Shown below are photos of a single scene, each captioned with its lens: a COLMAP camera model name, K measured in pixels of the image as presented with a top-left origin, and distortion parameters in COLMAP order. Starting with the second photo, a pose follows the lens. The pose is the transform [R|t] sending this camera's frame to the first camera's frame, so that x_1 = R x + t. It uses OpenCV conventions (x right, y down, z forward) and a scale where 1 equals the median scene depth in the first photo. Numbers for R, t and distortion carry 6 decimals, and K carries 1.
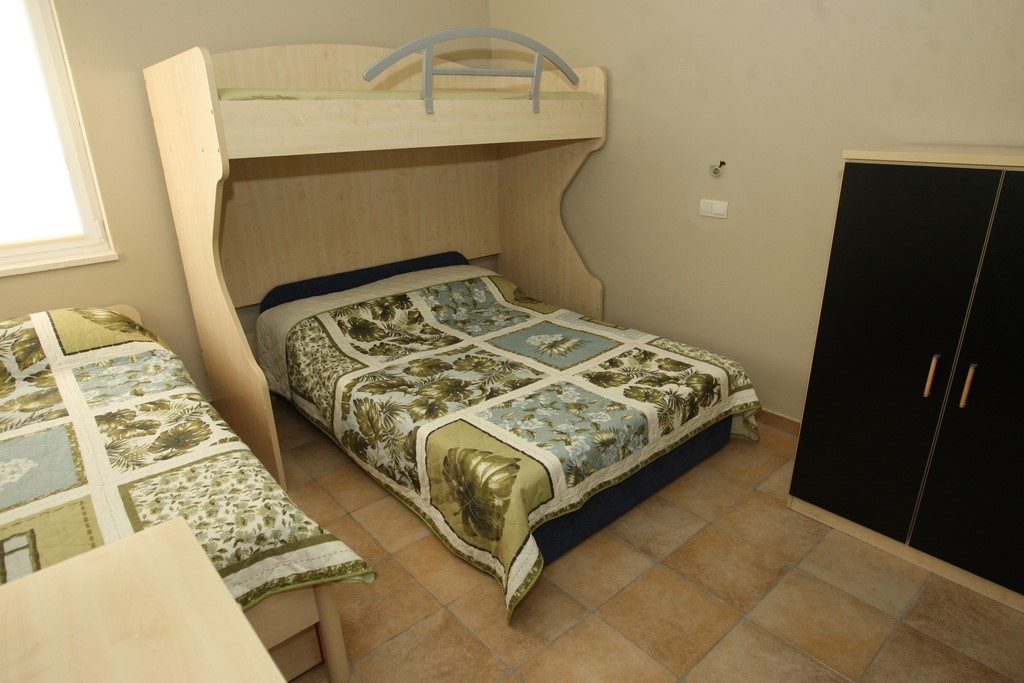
lens RADIAL K [[605.2, 0, 534.7], [0, 605.2, 336.8], [0, 0, 1]] dist [-0.004196, -0.000456]
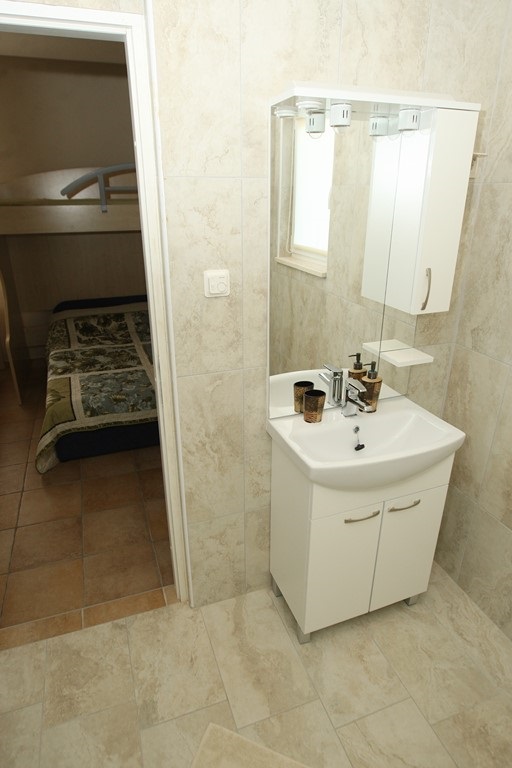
lens RADIAL K [[453.9, 0, 256.0], [0, 453.9, 384.0], [0, 0, 1]] dist [-0.004196, -0.000456]
pose [[0.920683, 0.158831, -0.356533, 0.729405], [-0.140423, 0.987084, 0.077117, -0.028471], [0.364176, -0.020935, 0.931095, -0.097379]]
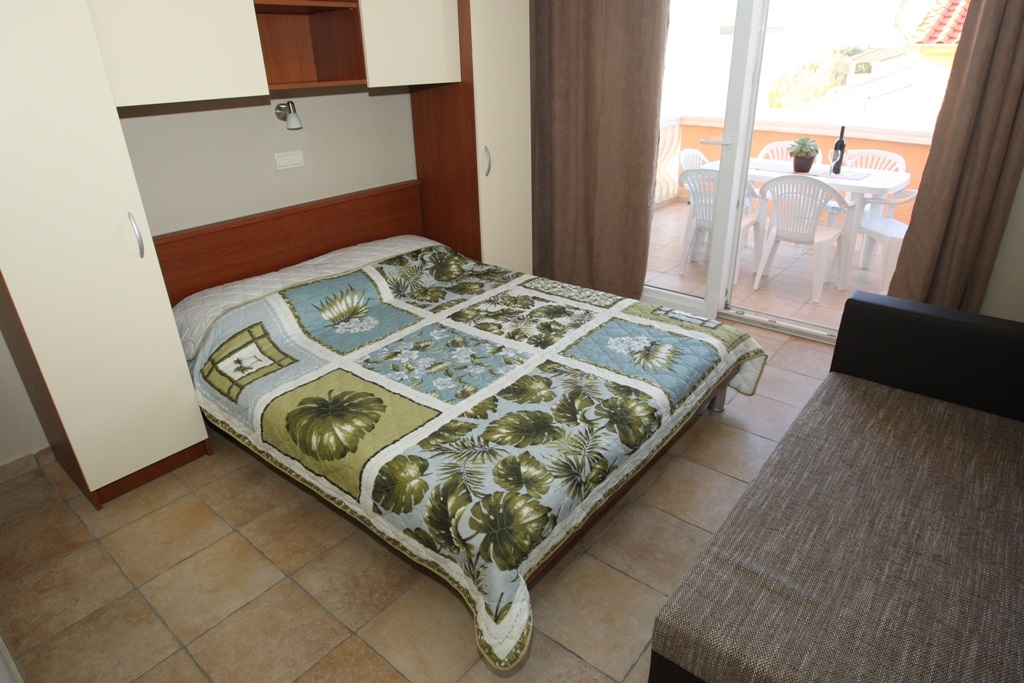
lens RADIAL K [[605.2, 0, 534.7], [0, 605.2, 336.8], [0, 0, 1]] dist [-0.004196, -0.000456]
pose [[-0.987652, 0.067019, -0.141607, -0.124676], [-0.054508, 0.700410, 0.711656, -0.679692], [0.146878, 0.710587, -0.688108, 1.773189]]
